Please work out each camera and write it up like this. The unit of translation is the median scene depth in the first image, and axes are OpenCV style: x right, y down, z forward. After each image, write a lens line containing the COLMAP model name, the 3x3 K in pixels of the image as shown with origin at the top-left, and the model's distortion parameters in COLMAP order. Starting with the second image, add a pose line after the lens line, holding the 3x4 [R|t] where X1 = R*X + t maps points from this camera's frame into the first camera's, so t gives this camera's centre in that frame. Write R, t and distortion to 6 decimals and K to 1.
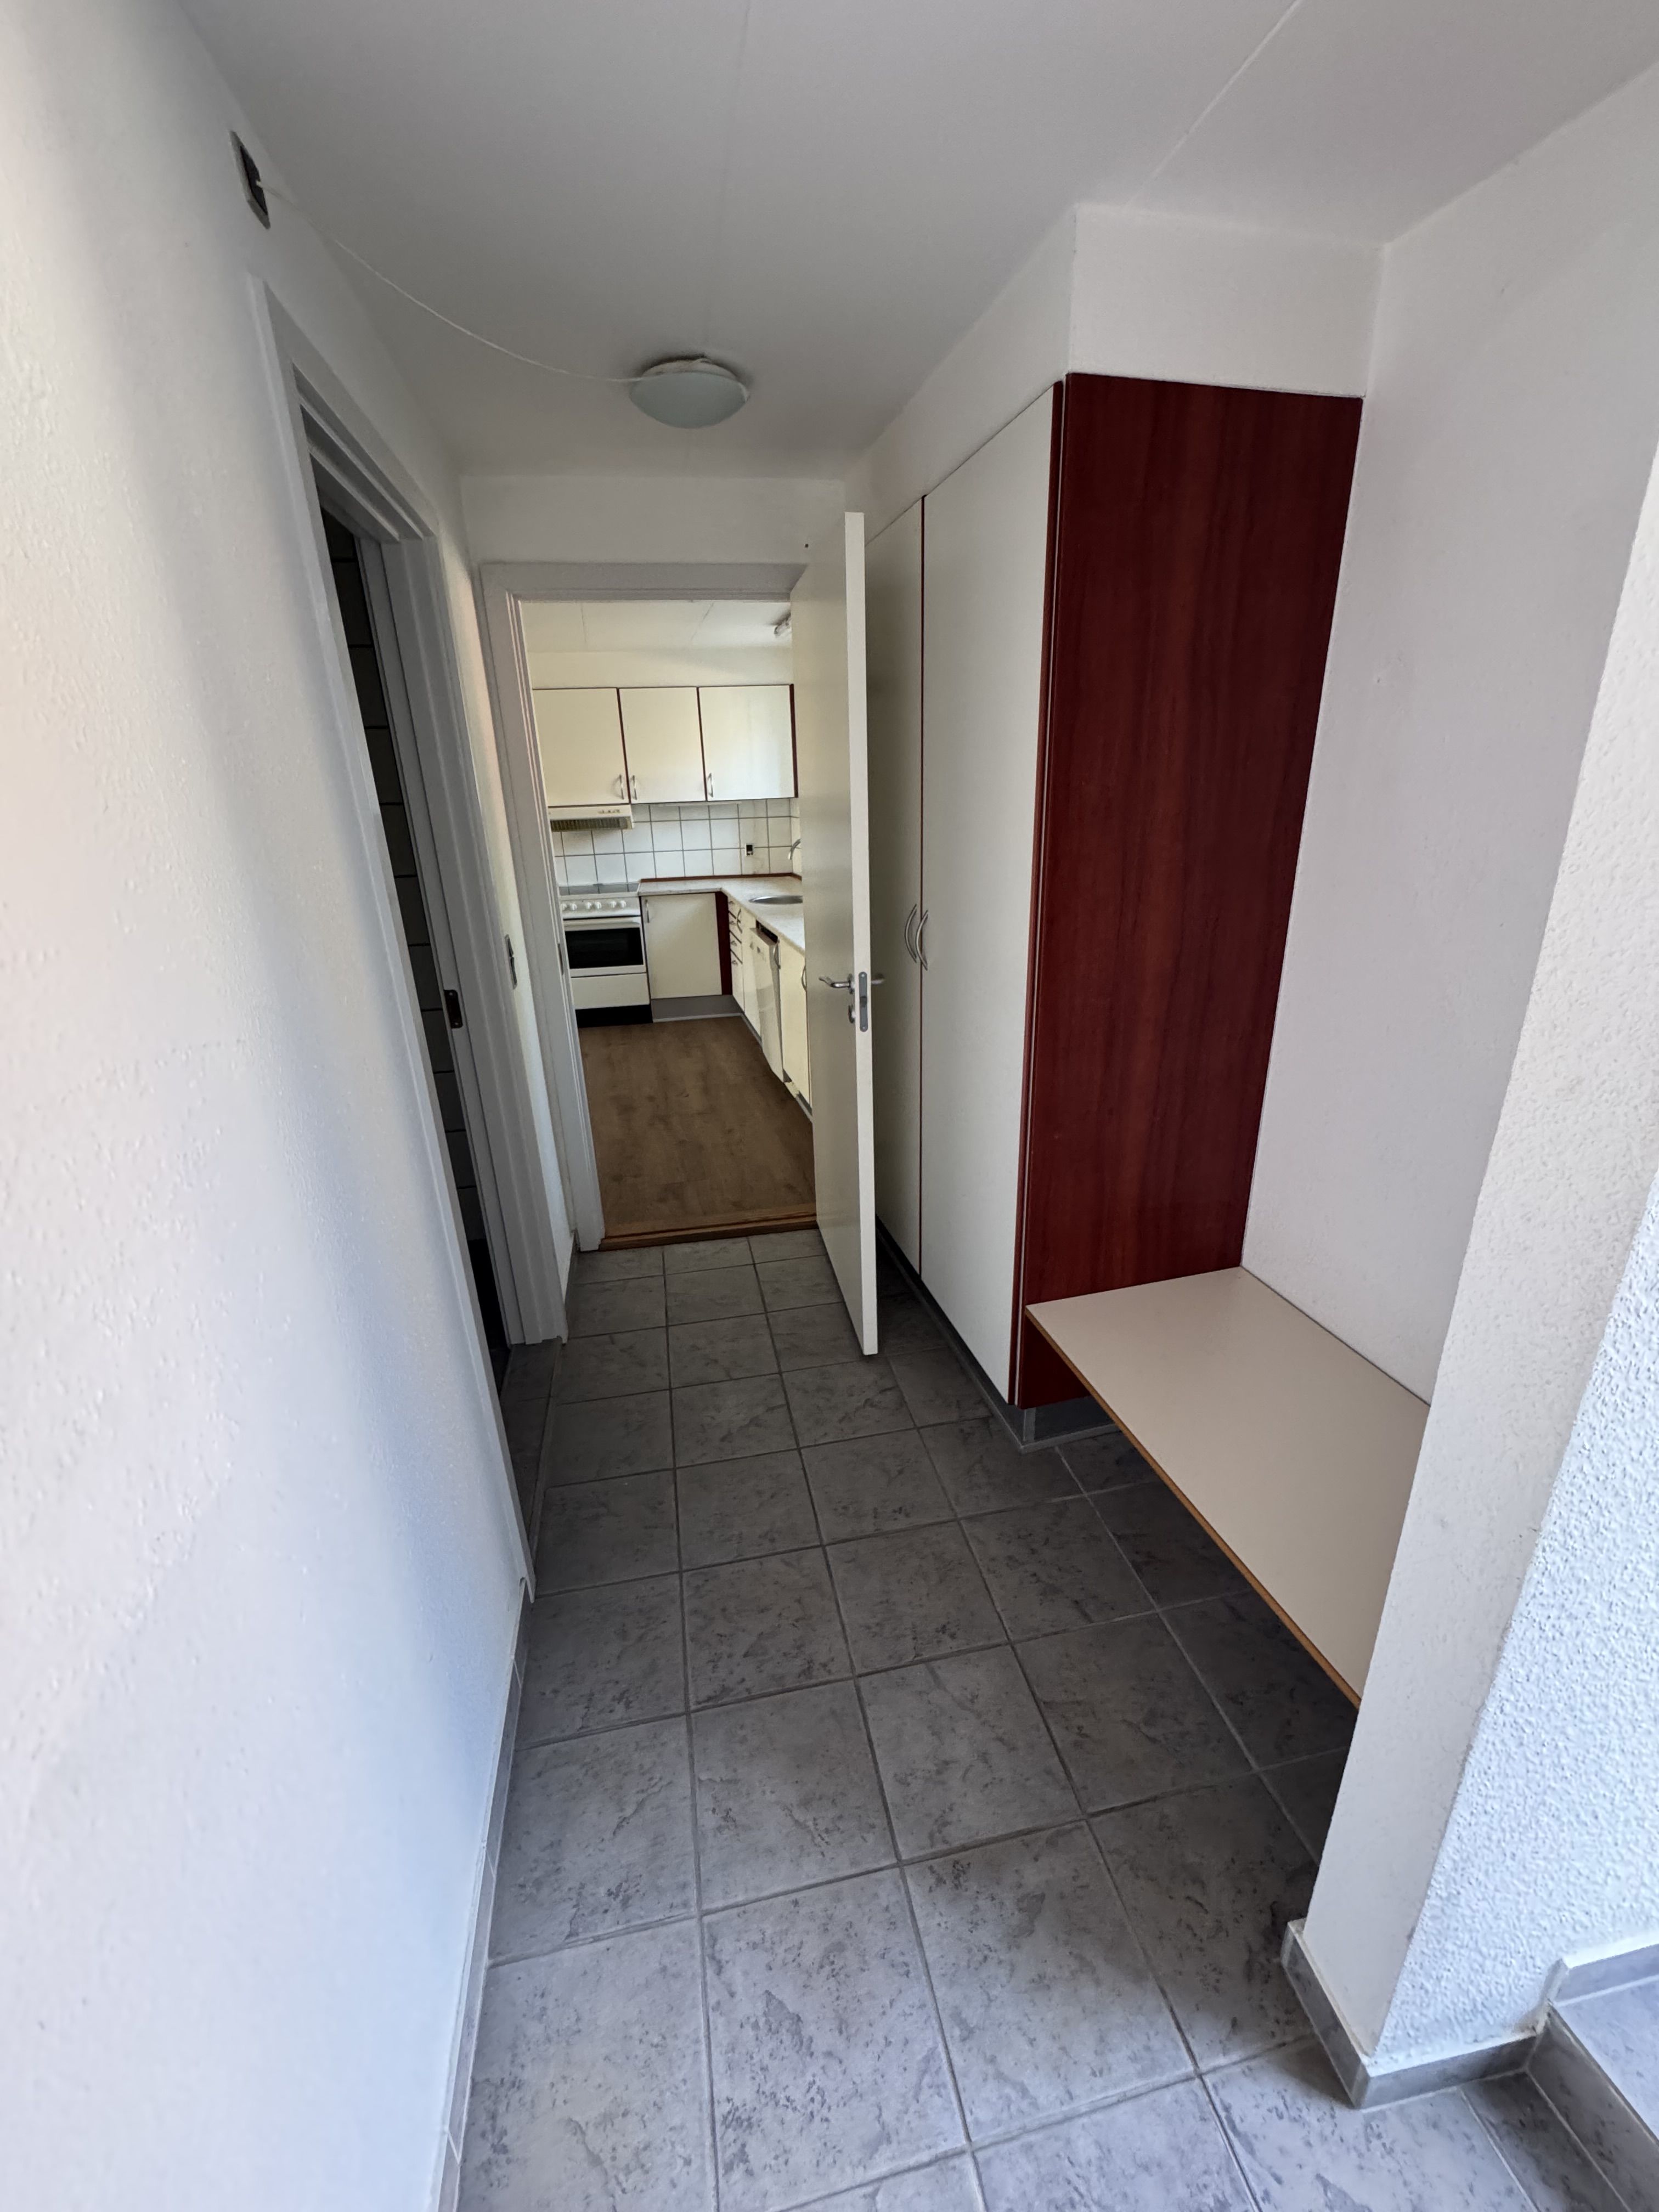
lens RADIAL K [[878.7, 0, 829.5], [0, 878.7, 1106.0], [0, 0, 1]] dist [-0.001909, -0.000161]
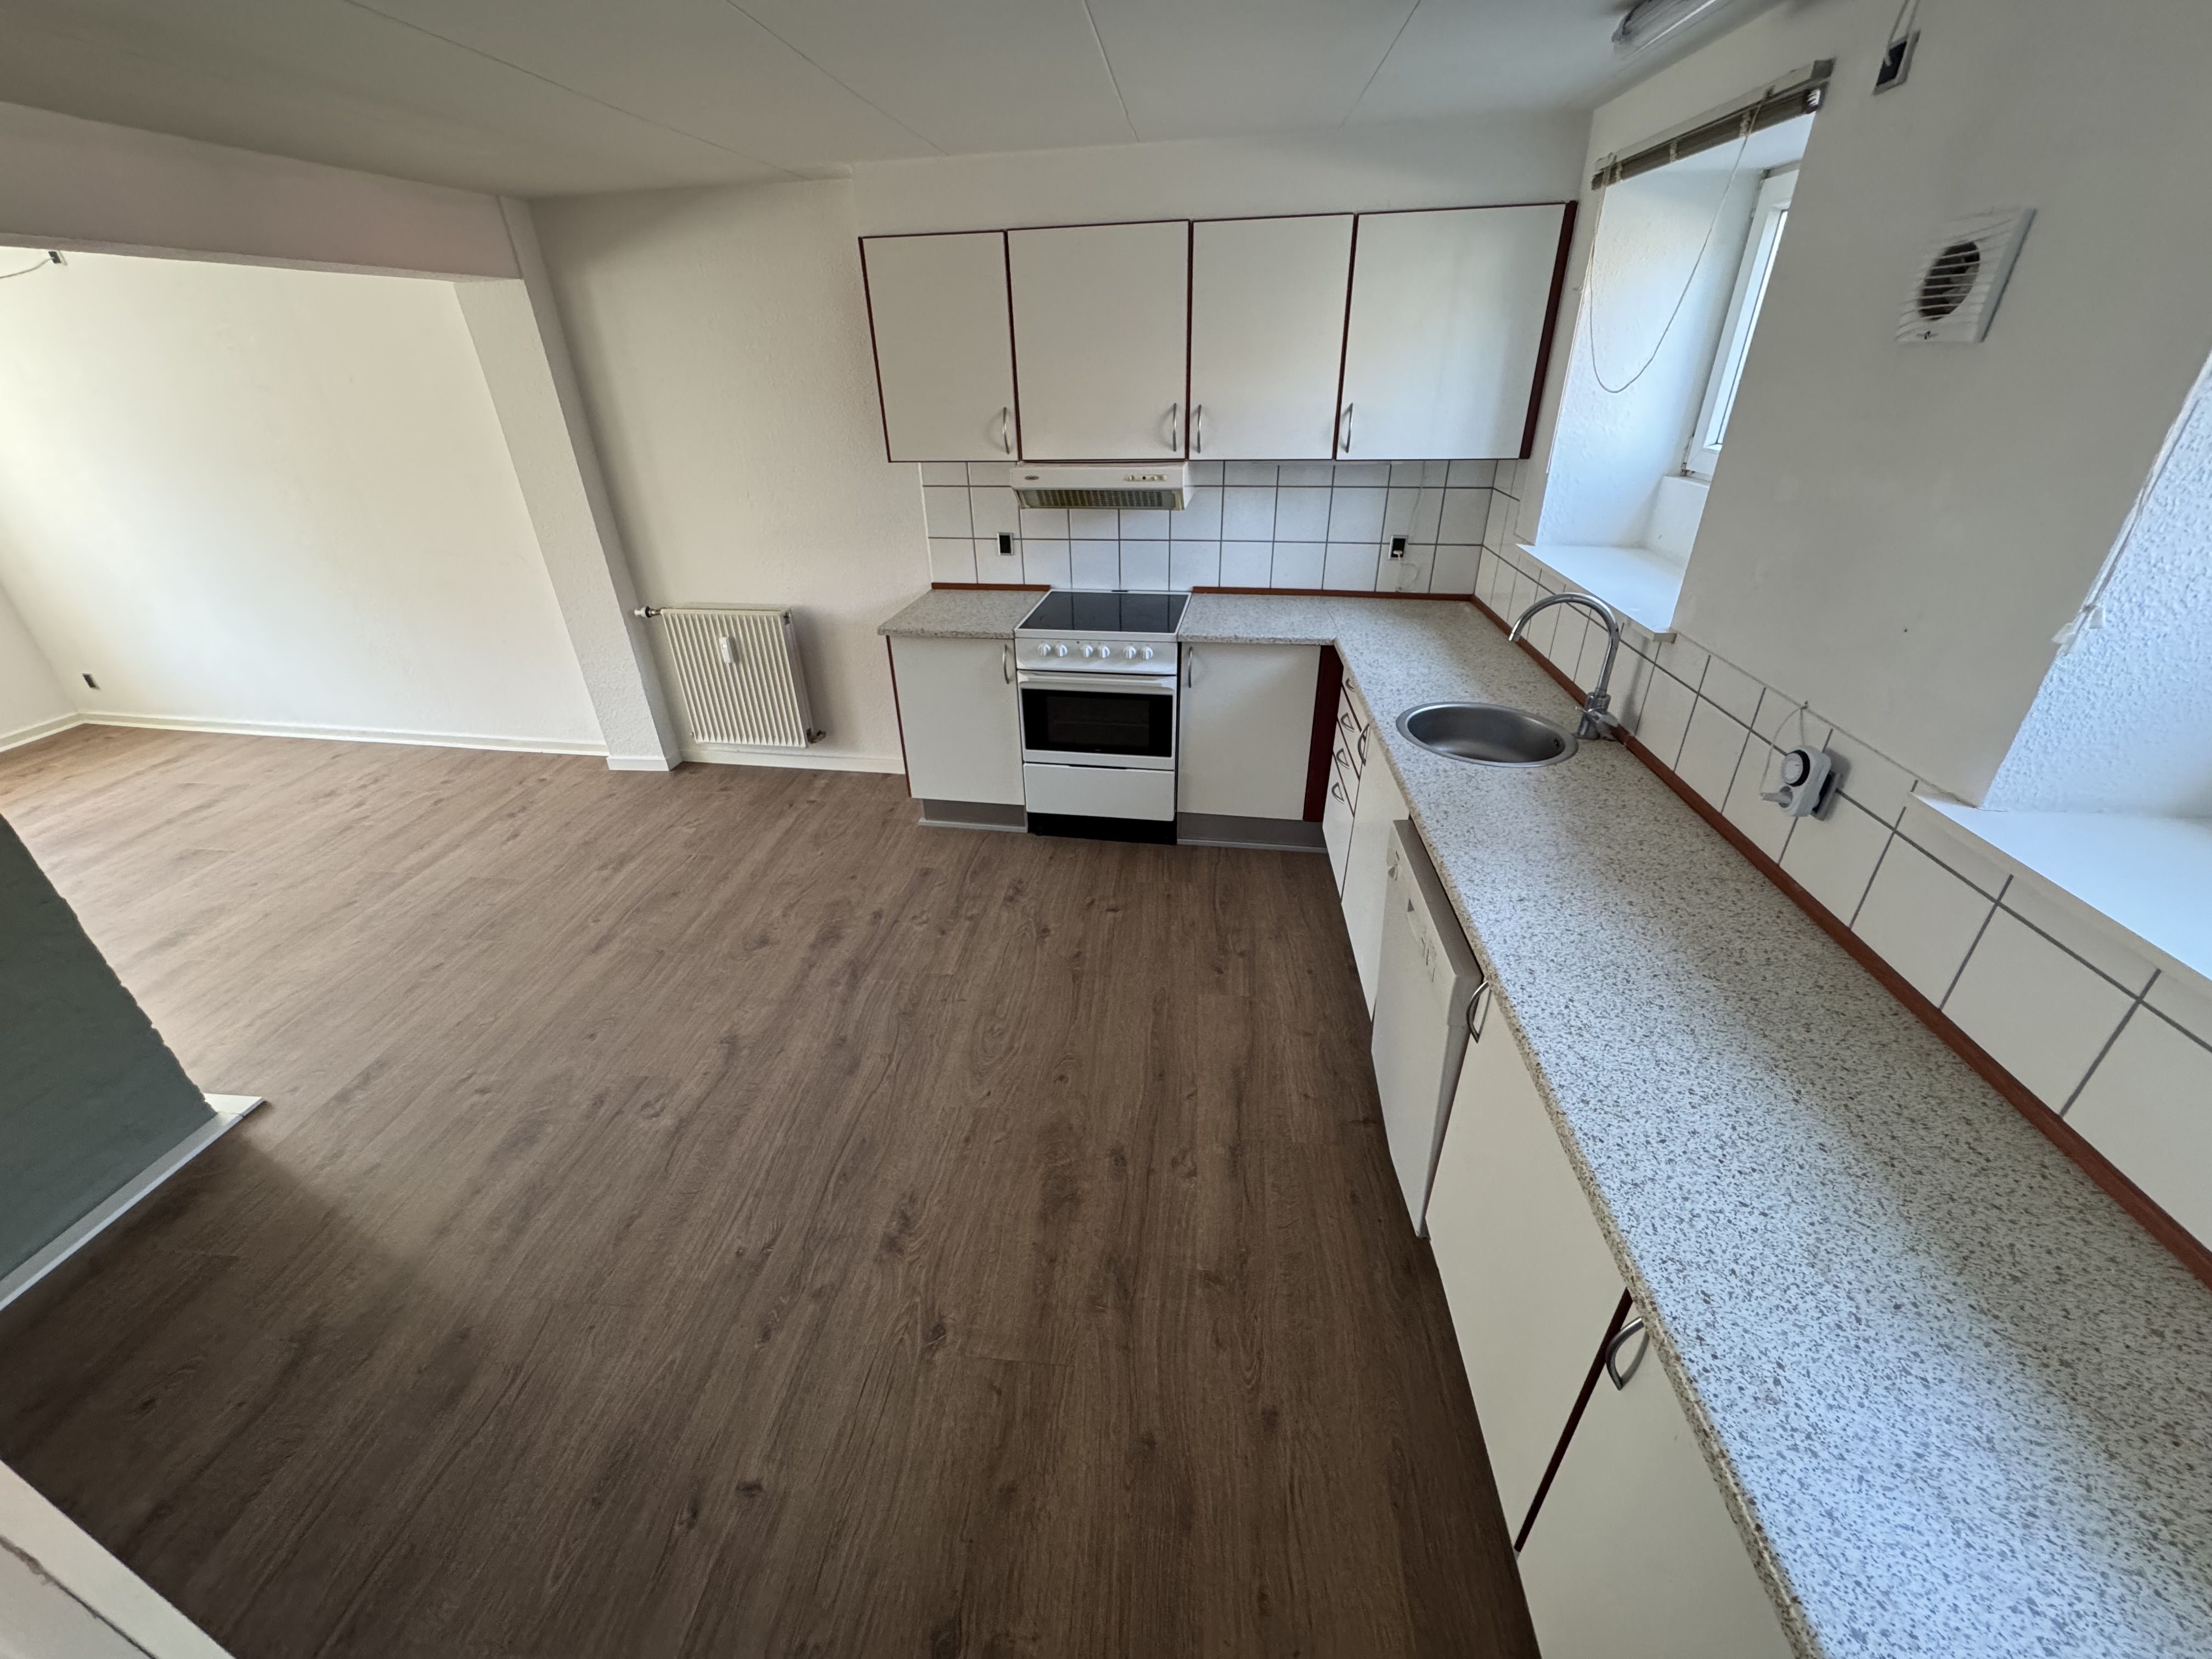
lens RADIAL K [[878.7, 0, 1105.0], [0, 878.7, 826.0], [0, 0, 1]] dist [-0.001909, -0.000161]
pose [[0.941945, 0.170398, -0.289317, -0.083119], [-0.123974, 0.977273, 0.171955, -0.215249], [0.312042, -0.126104, 0.941662, 0.461400]]
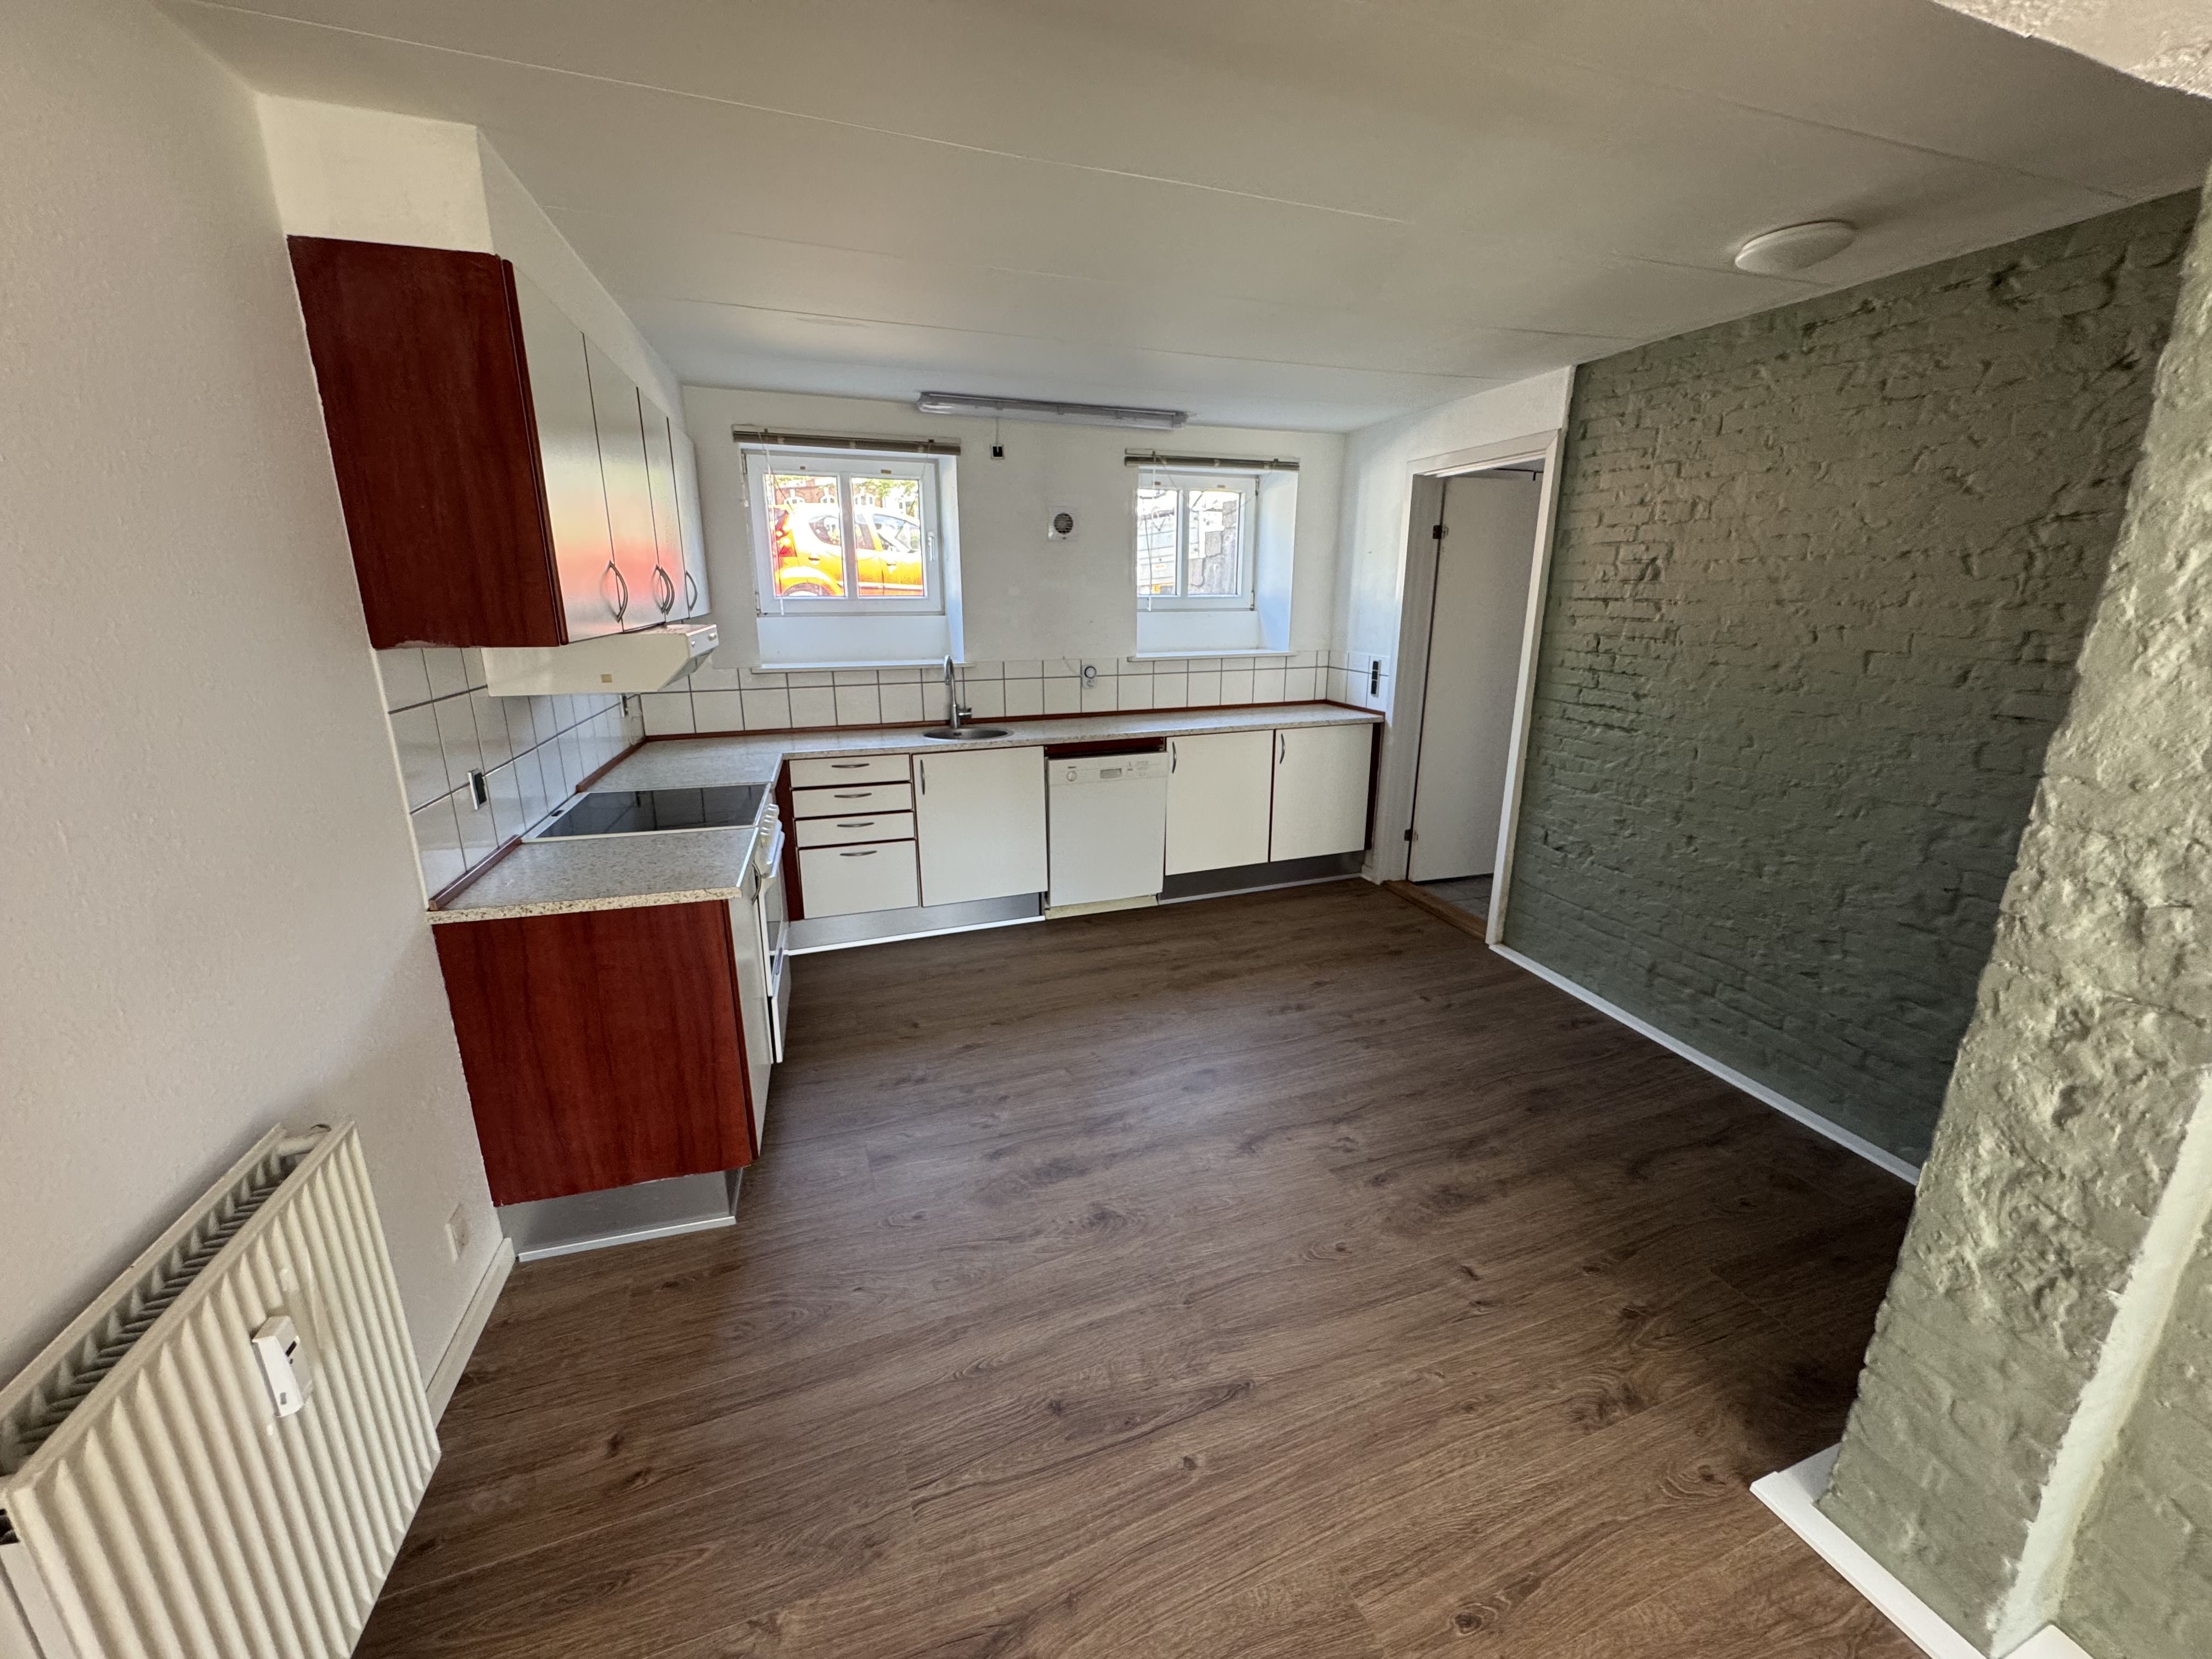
lens RADIAL K [[878.7, 0, 1105.0], [0, 878.7, 826.0], [0, 0, 1]] dist [-0.001909, -0.000161]
pose [[-0.116783, -0.229806, 0.966204, -0.757728], [0.347049, 0.902088, 0.256503, -0.285028], [-0.930548, 0.365275, -0.025595, 0.835421]]
